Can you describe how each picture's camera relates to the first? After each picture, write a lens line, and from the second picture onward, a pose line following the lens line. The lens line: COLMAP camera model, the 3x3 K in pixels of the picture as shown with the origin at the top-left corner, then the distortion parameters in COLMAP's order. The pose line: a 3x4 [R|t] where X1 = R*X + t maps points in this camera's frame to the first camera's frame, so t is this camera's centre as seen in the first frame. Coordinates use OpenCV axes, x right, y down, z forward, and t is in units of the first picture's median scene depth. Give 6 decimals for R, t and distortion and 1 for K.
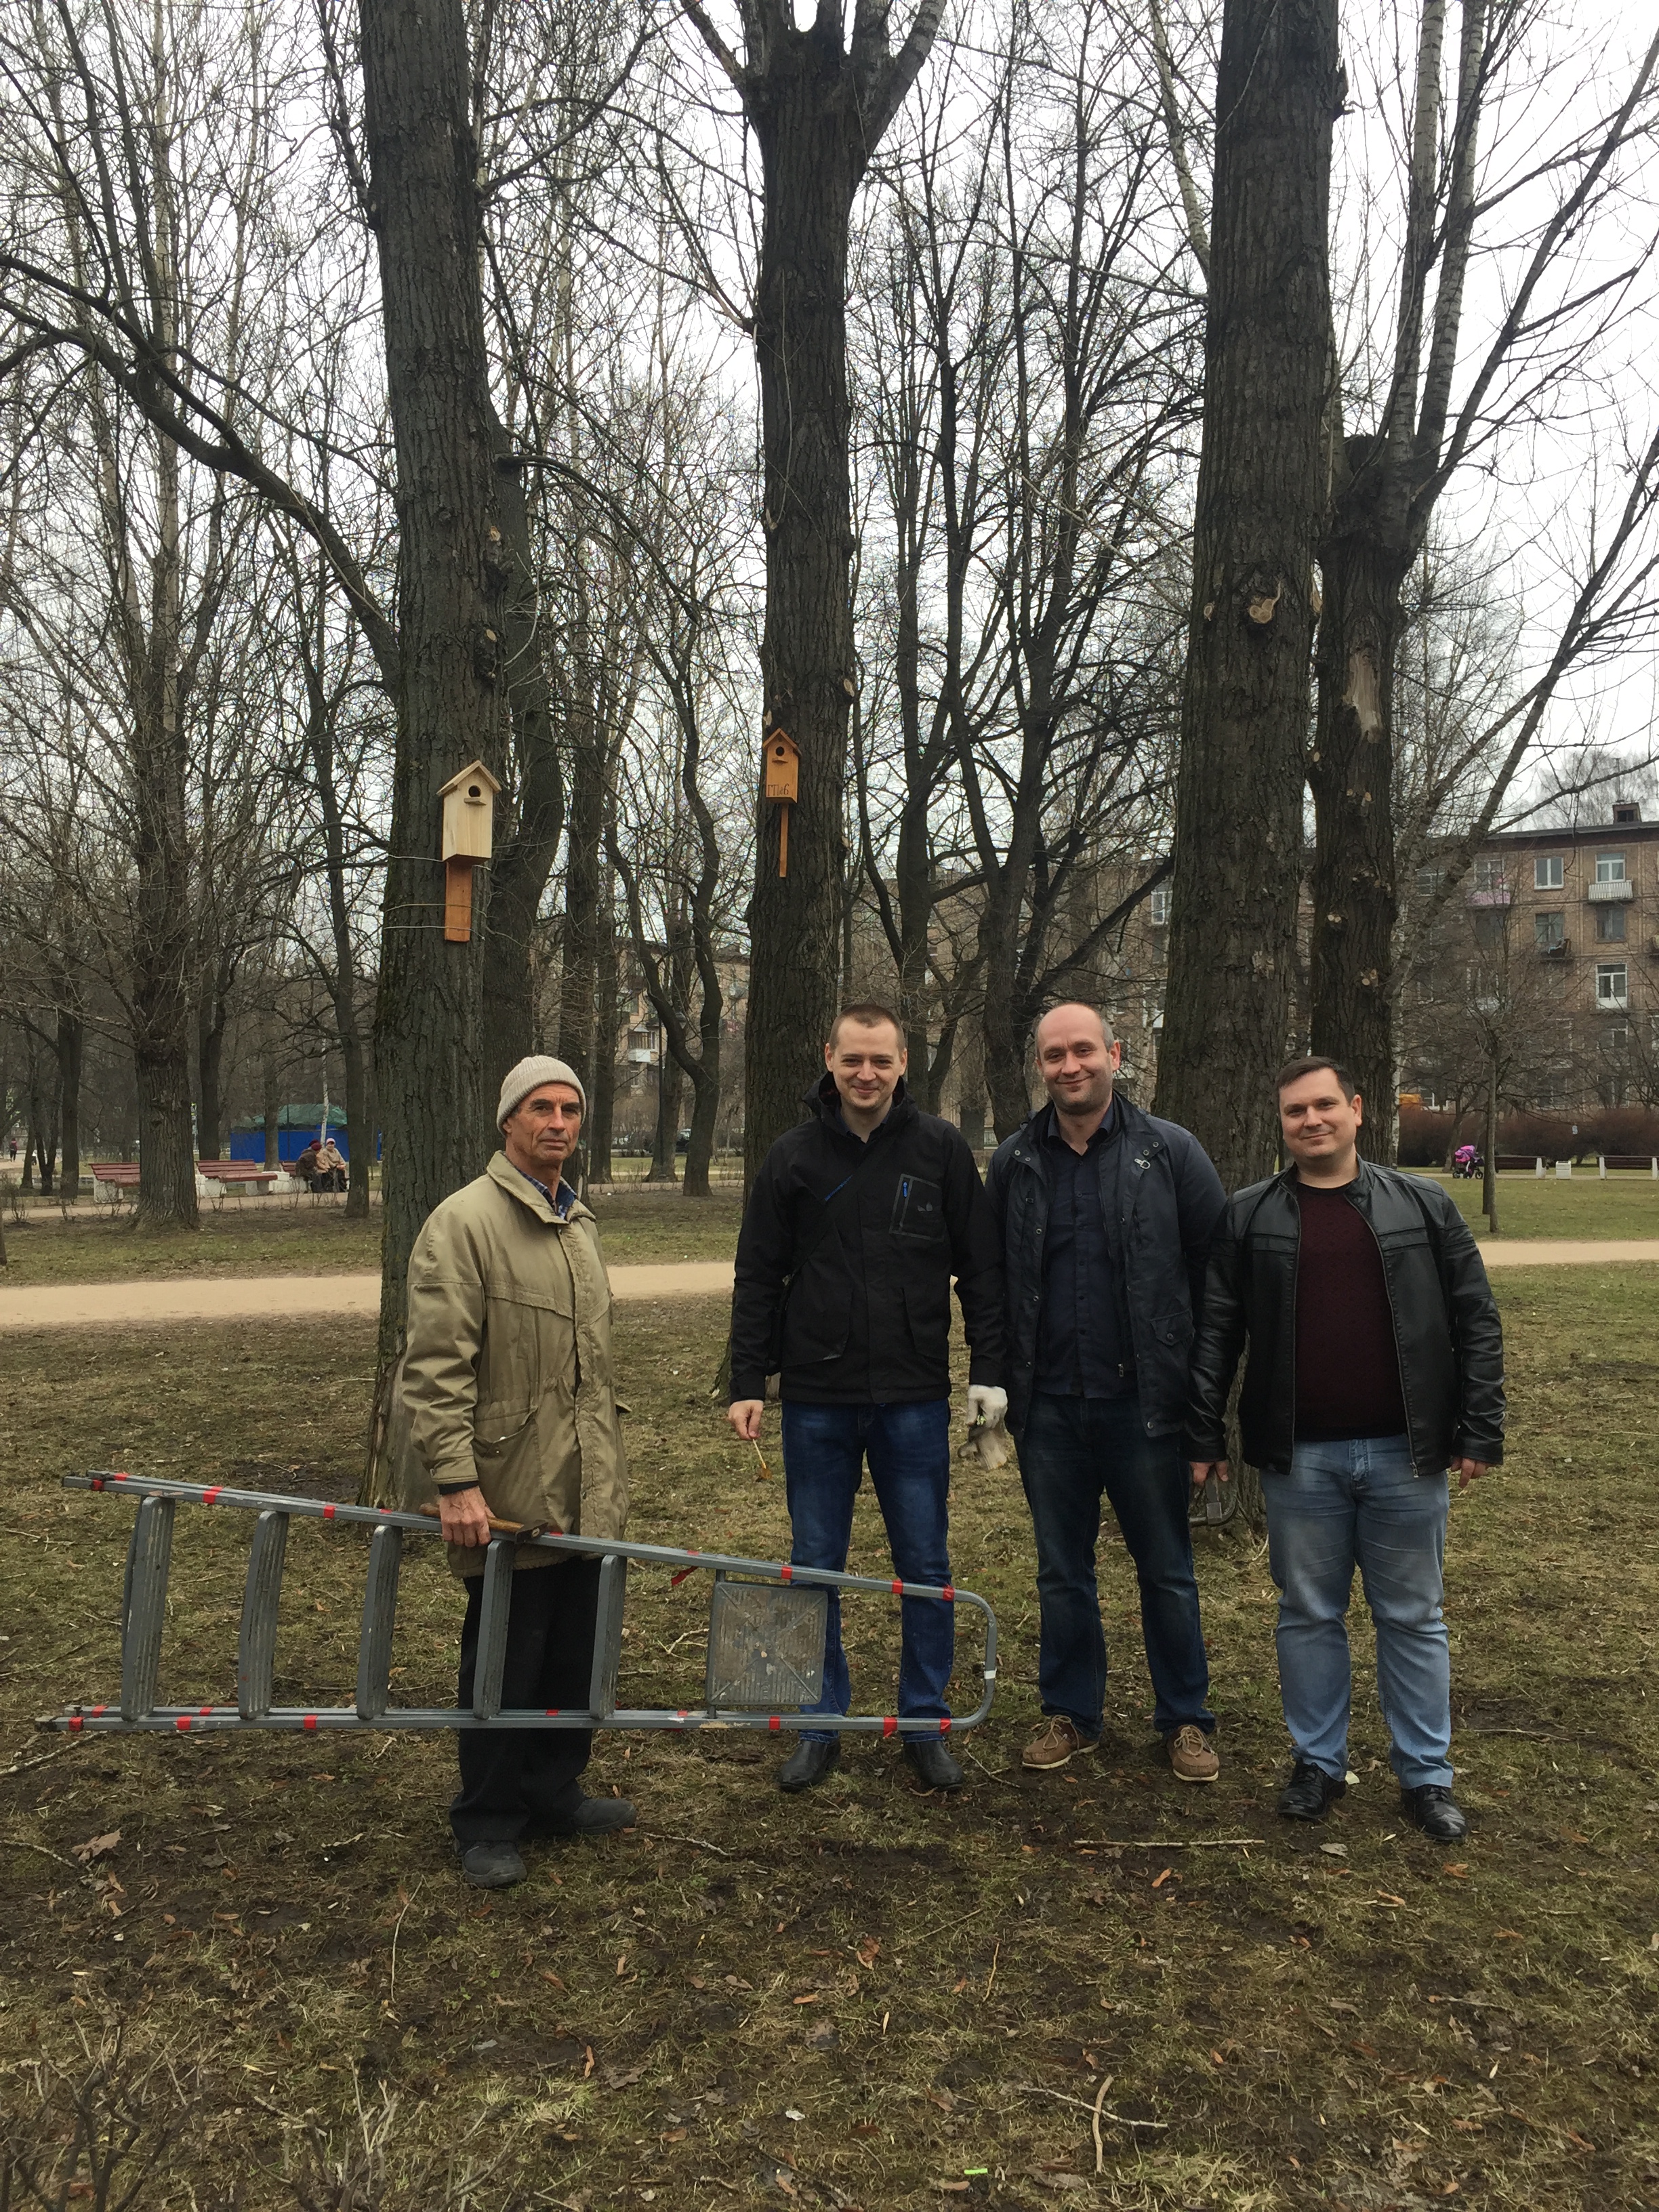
lens RADIAL K [[1868.0, 0, 829.5], [0, 1868.0, 1106.0], [0, 0, 1]] dist [0.009261, 0.002473]
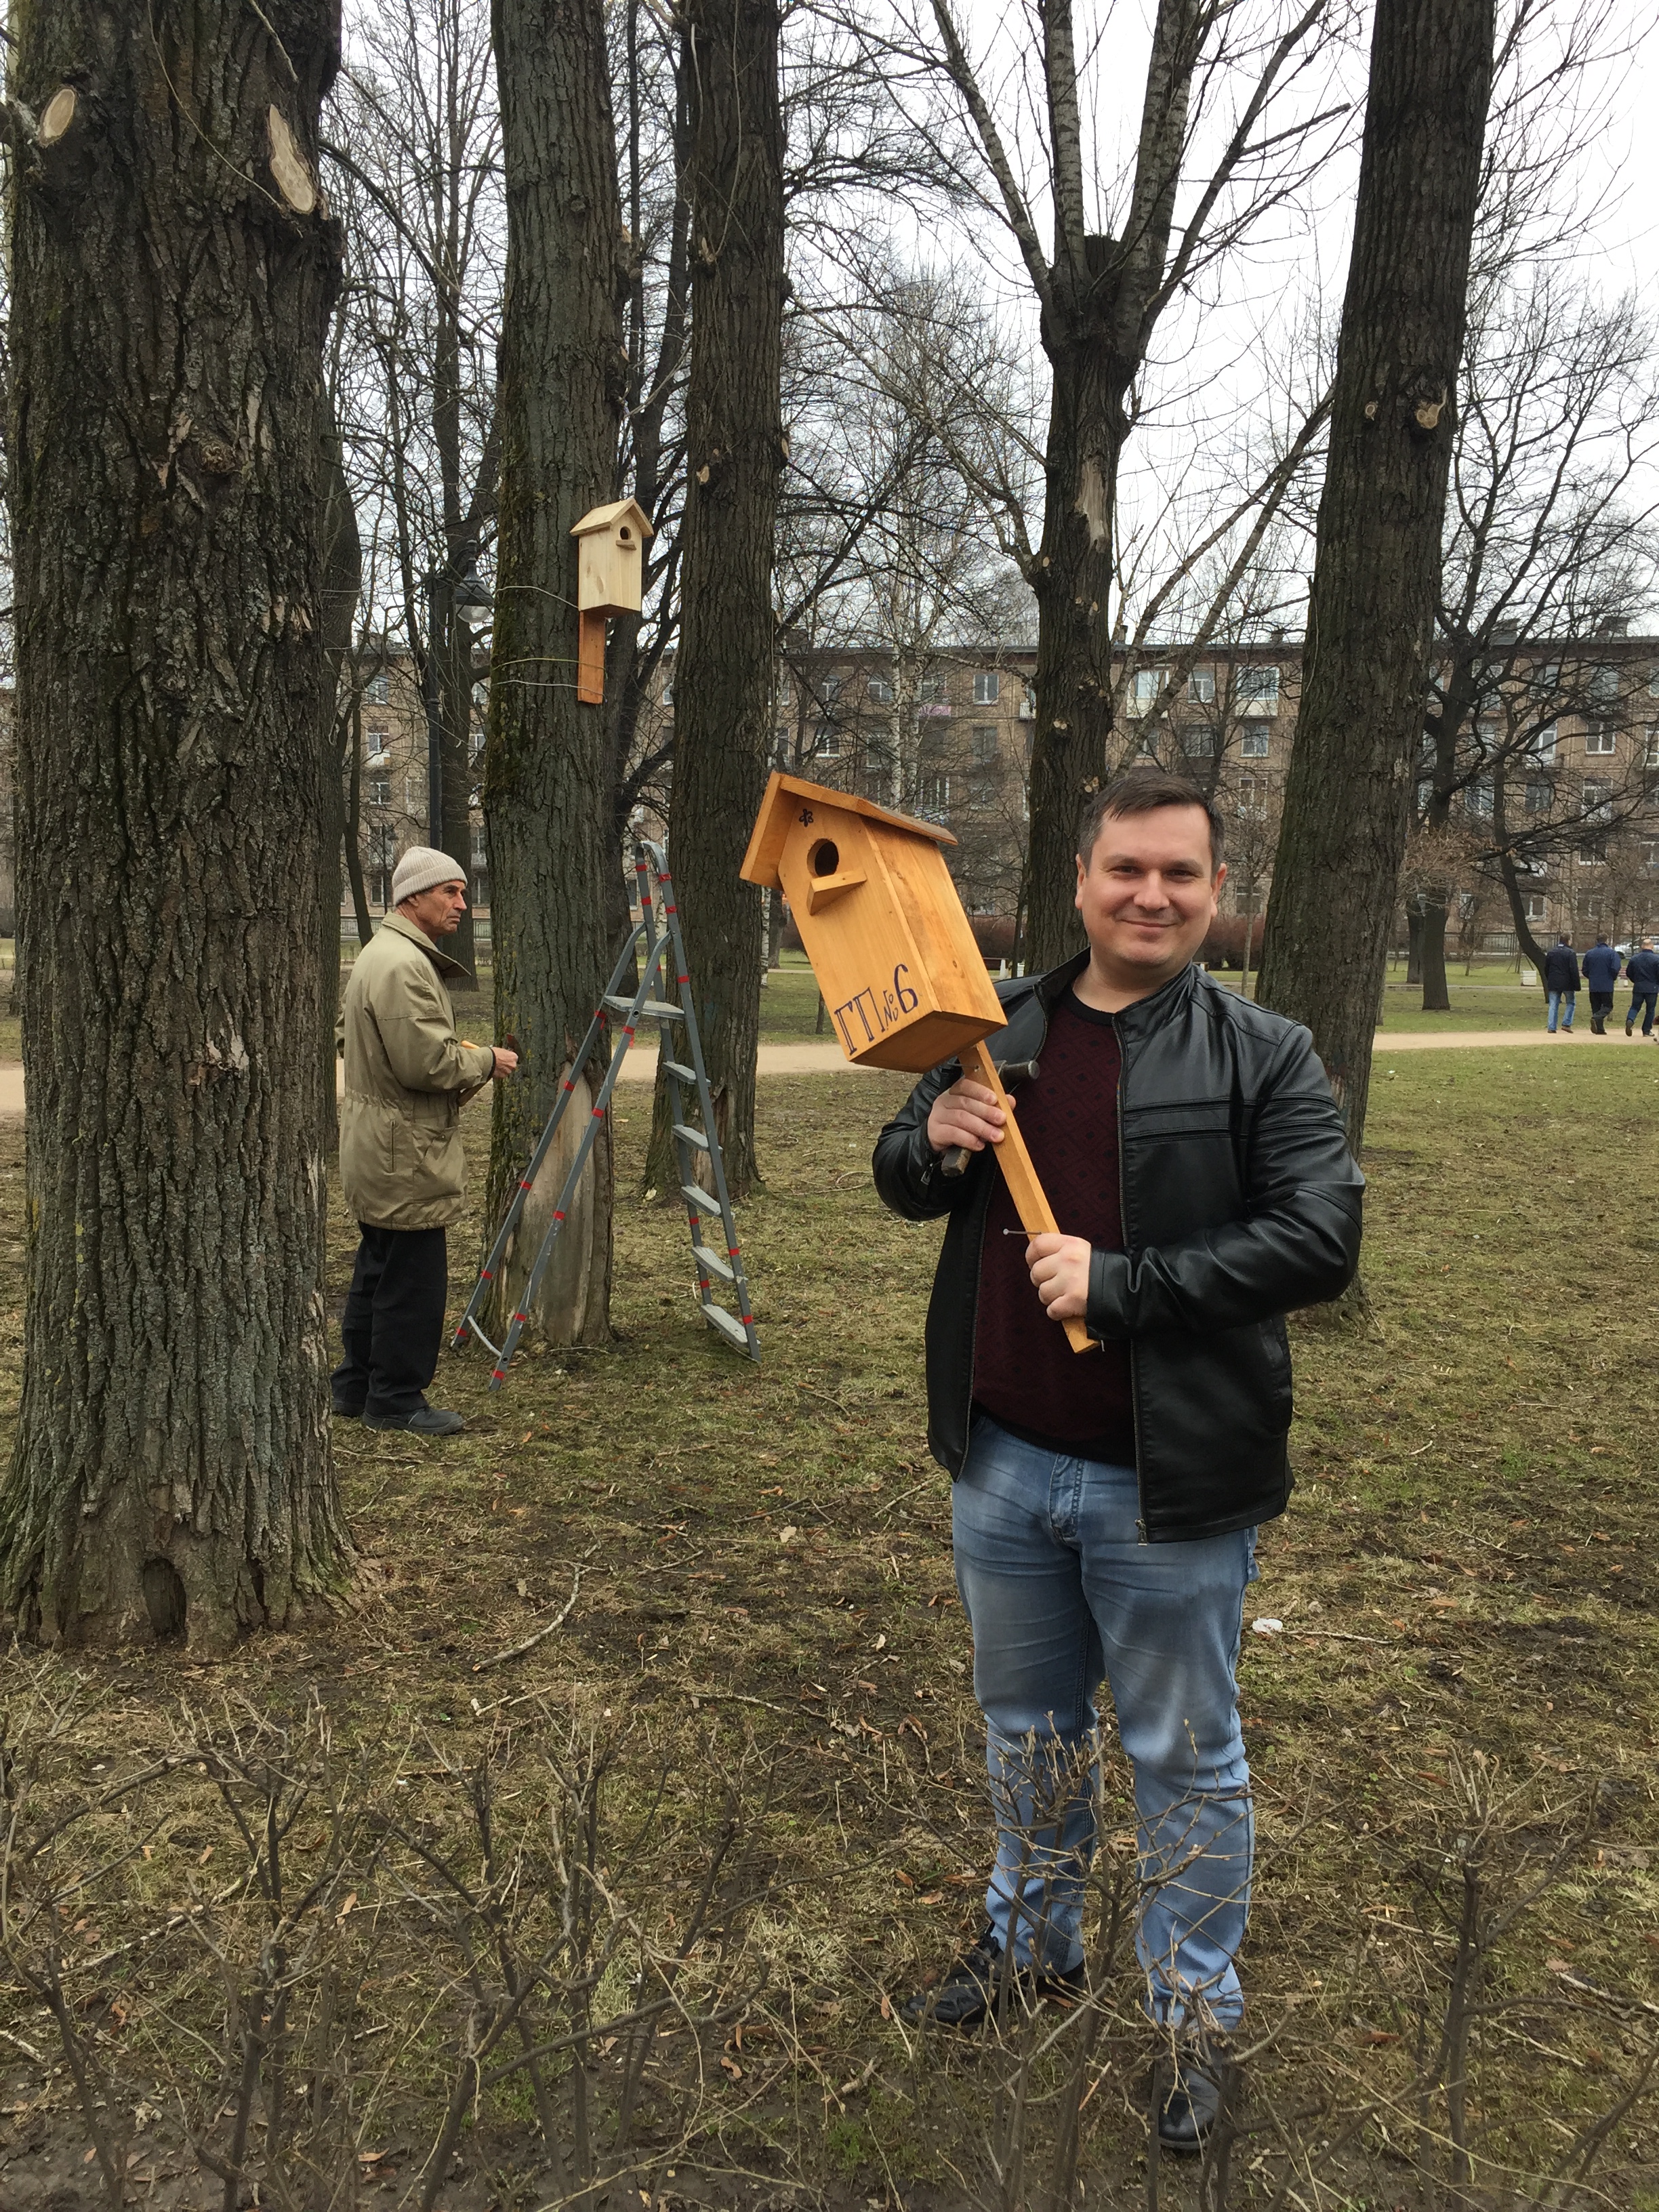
lens RADIAL K [[1868.0, 0, 829.5], [0, 1868.0, 1106.0], [0, 0, 1]] dist [0.009261, 0.002473]
pose [[0.954221, -0.006870, 0.299024, -0.164207], [-0.025838, 0.994106, 0.105293, 0.002891], [-0.297985, -0.108199, 0.948419, 0.043403]]
